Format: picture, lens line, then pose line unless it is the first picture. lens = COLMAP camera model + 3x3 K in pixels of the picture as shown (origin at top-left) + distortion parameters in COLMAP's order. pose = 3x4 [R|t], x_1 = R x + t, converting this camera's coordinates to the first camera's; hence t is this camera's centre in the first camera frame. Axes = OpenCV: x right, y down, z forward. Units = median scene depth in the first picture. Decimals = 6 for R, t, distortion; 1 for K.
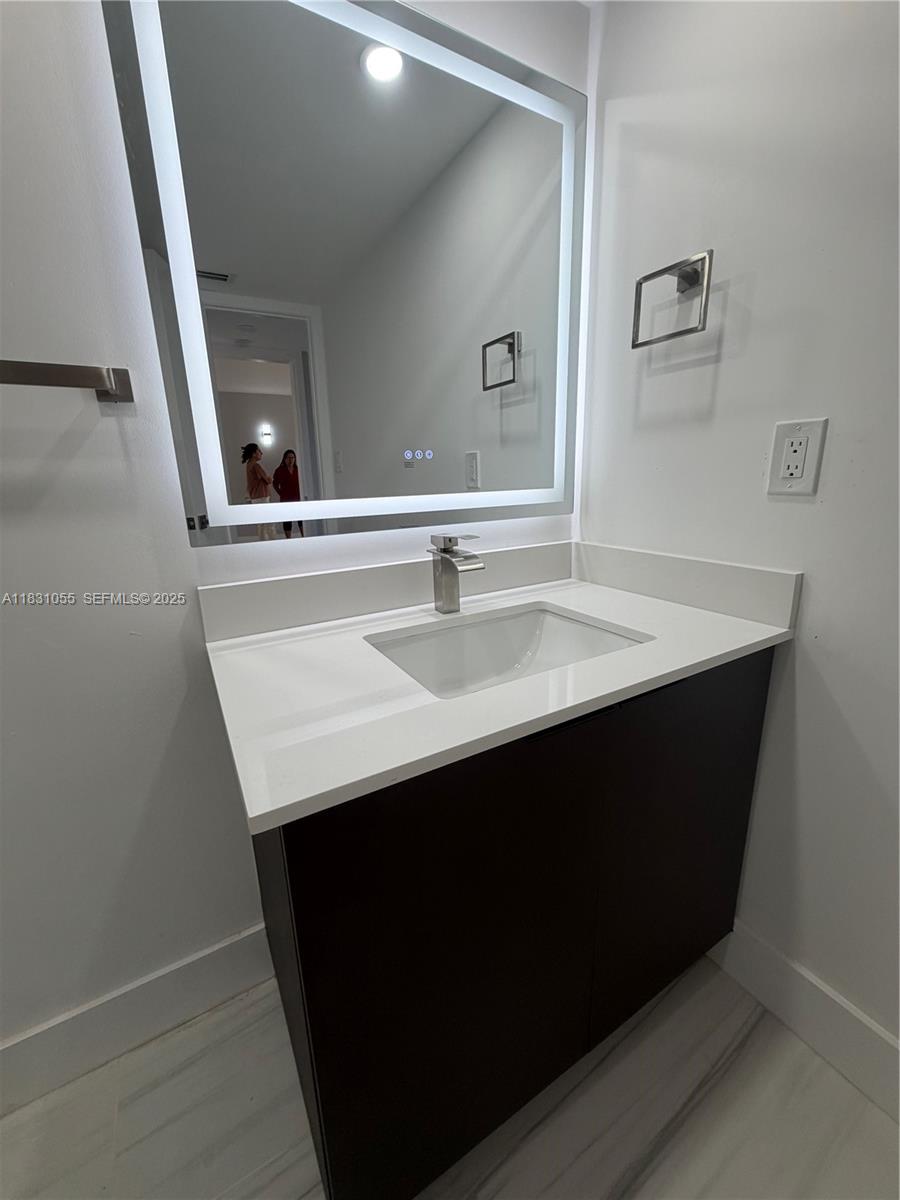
lens RADIAL K [[473.7, 0, 445.9], [0, 473.7, 596.9], [0, 0, 1]] dist [0.000355, 0.000007]
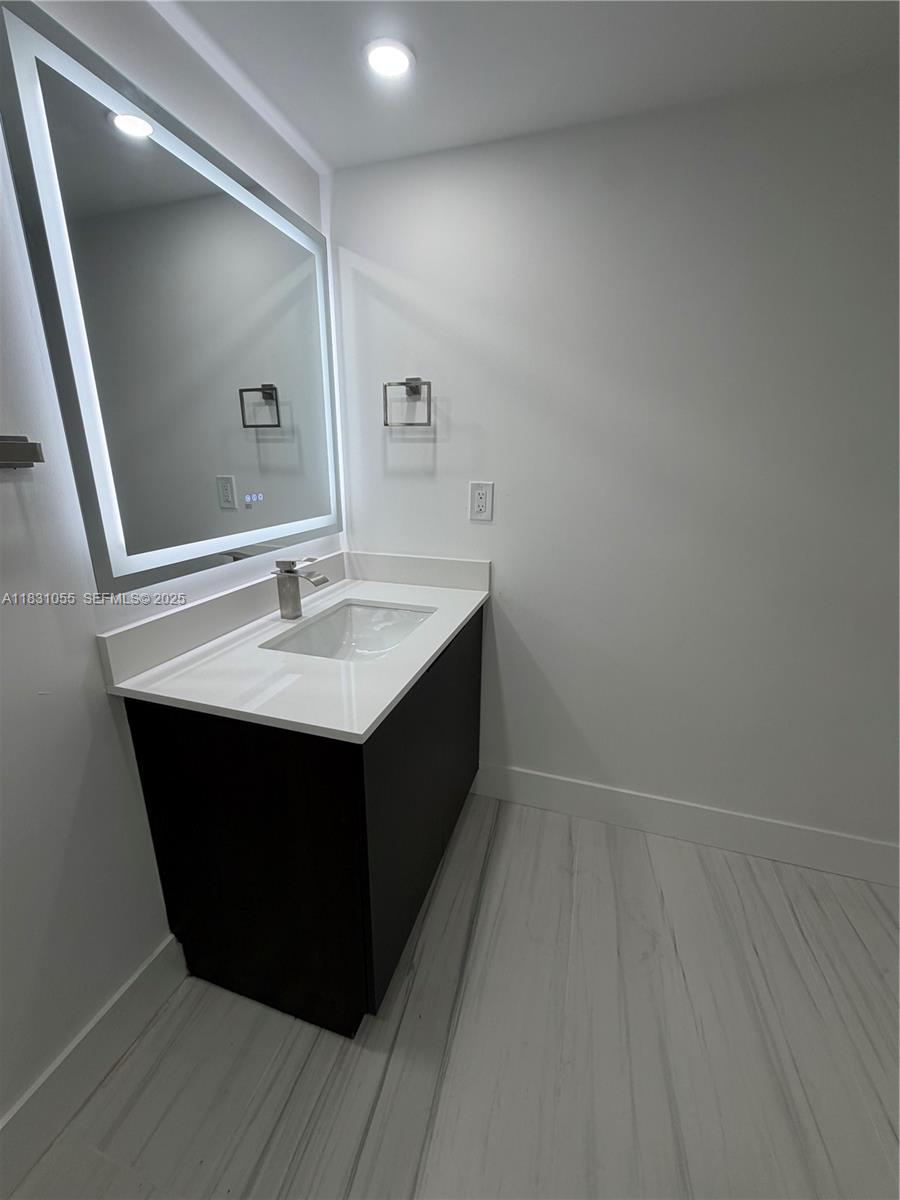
lens RADIAL K [[473.7, 0, 445.9], [0, 473.7, 596.9], [0, 0, 1]] dist [0.000355, 0.000007]
pose [[0.745497, -0.156228, 0.647941, -0.531286], [0.141755, 0.987064, 0.074896, -0.063932], [-0.651260, 0.036014, 0.757999, -0.267379]]
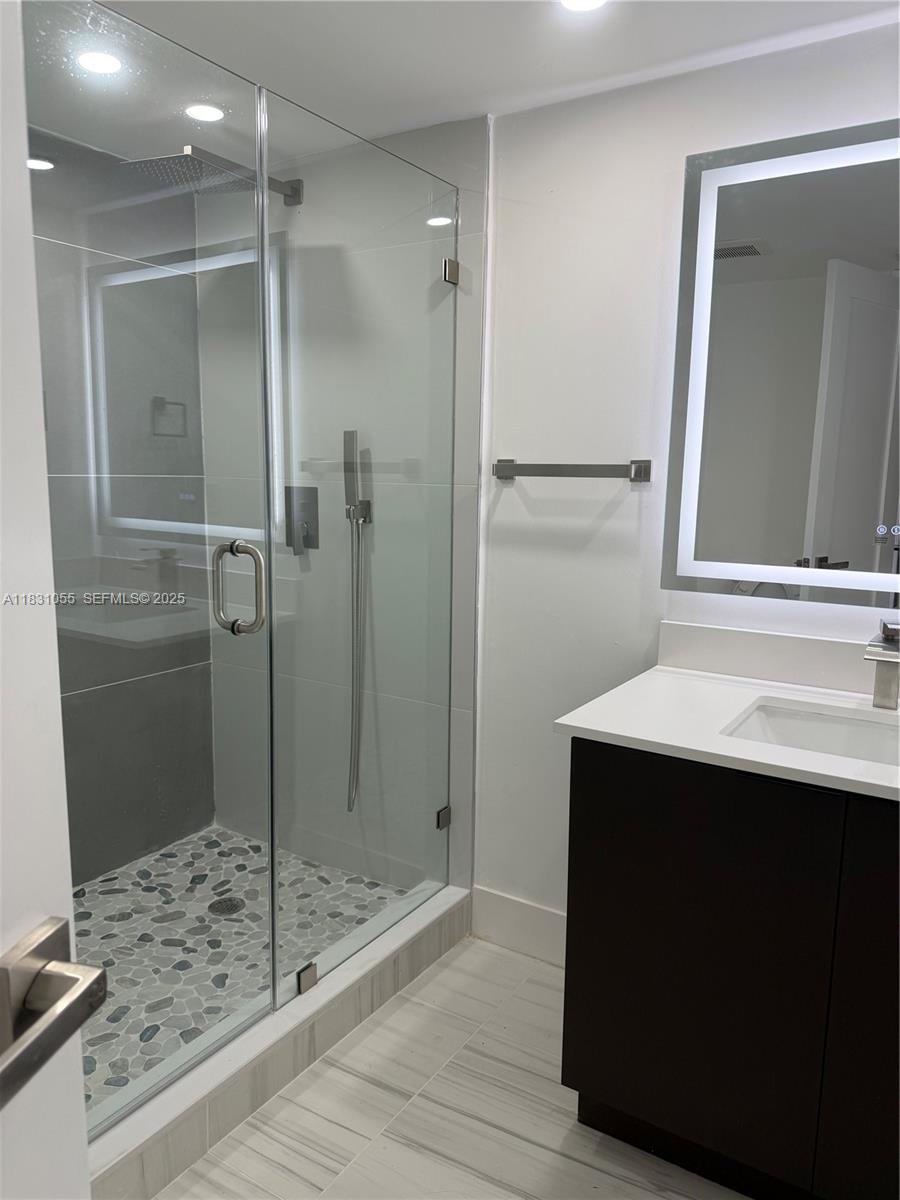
lens RADIAL K [[852.1, 0, 450.0], [0, 852.1, 600.0], [0, 0, 1]] dist [0.158009, -0.218050]
pose [[0.458039, 0.171665, -0.872199, 1.039812], [-0.247895, 0.966919, 0.060125, -0.059451], [0.853668, 0.188674, 0.485441, -0.524157]]
